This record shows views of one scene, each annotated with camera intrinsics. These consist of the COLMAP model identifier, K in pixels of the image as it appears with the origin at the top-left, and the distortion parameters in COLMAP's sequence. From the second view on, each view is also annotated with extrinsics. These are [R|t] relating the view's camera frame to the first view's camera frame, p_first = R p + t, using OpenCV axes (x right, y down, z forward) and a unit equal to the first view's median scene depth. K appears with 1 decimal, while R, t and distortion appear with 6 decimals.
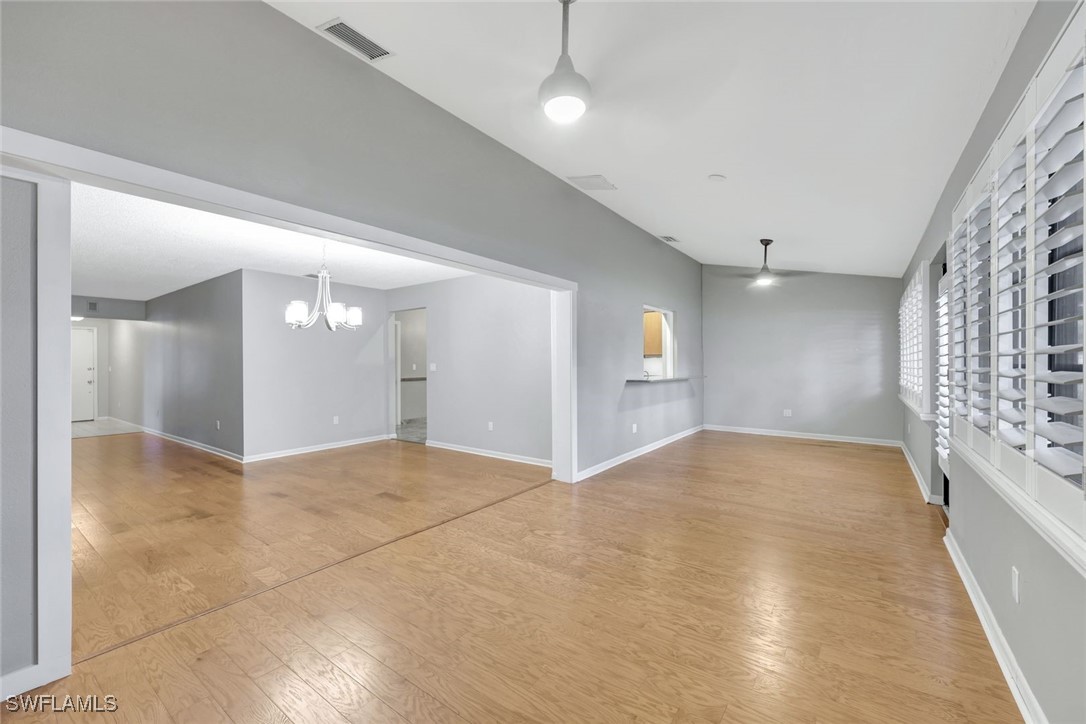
lens RADIAL K [[436.9, 0, 540.0], [0, 436.9, 360.3], [0, 0, 1]] dist [0.000345, 0.000045]
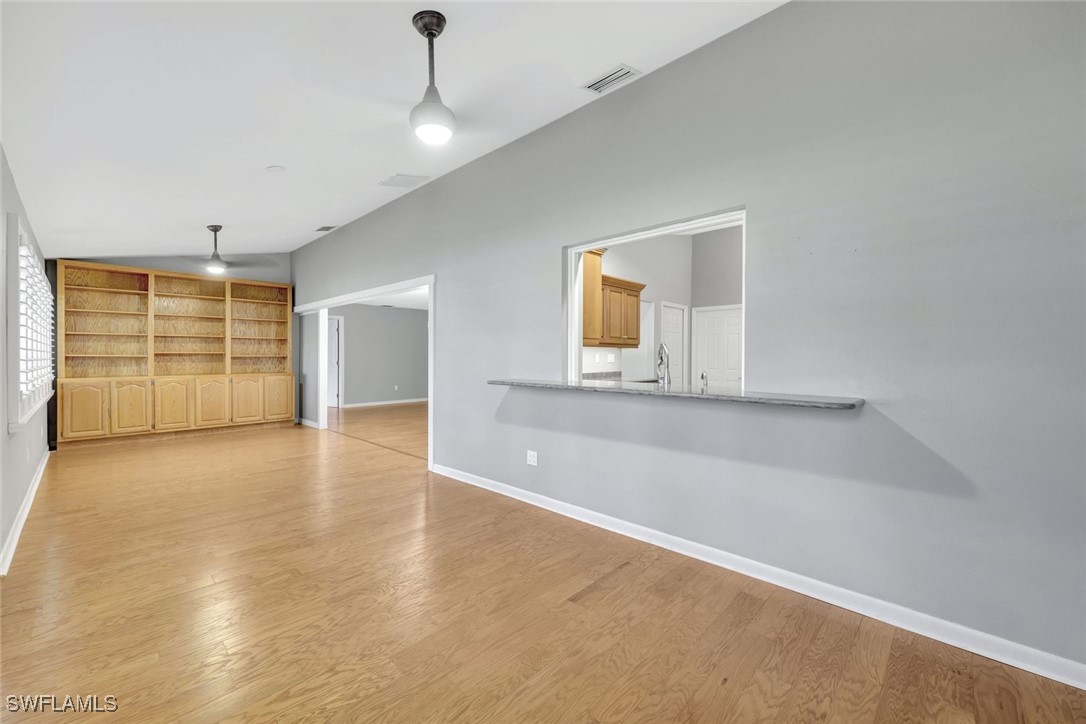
lens RADIAL K [[436.9, 0, 540.0], [0, 436.9, 360.3], [0, 0, 1]] dist [0.000345, 0.000045]
pose [[-0.126306, 0.013129, -0.991904, 1.370887], [0.008330, 0.999891, 0.012174, 0.012836], [0.991956, -0.006725, -0.126401, 1.790380]]
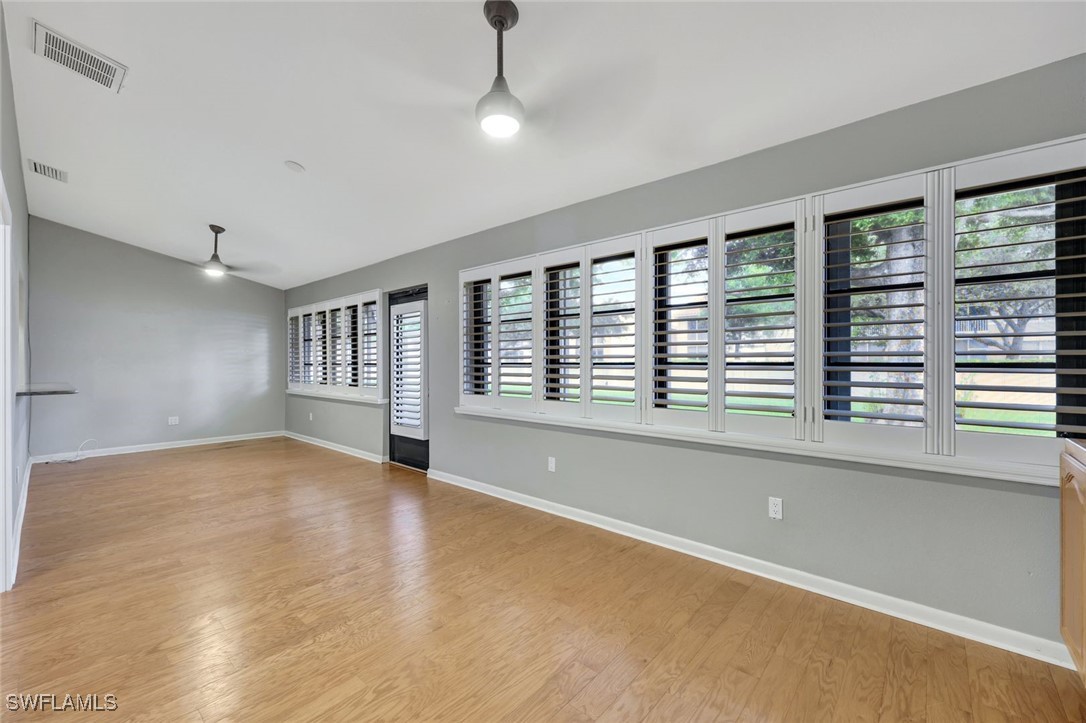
lens RADIAL K [[436.9, 0, 540.0], [0, 436.9, 359.8], [0, 0, 1]] dist [0.000345, 0.000045]
pose [[0.101201, 0.007584, 0.994837, -0.493337], [-0.002596, 0.999970, -0.007359, 0.006464], [-0.994863, -0.001838, 0.101218, 0.391678]]
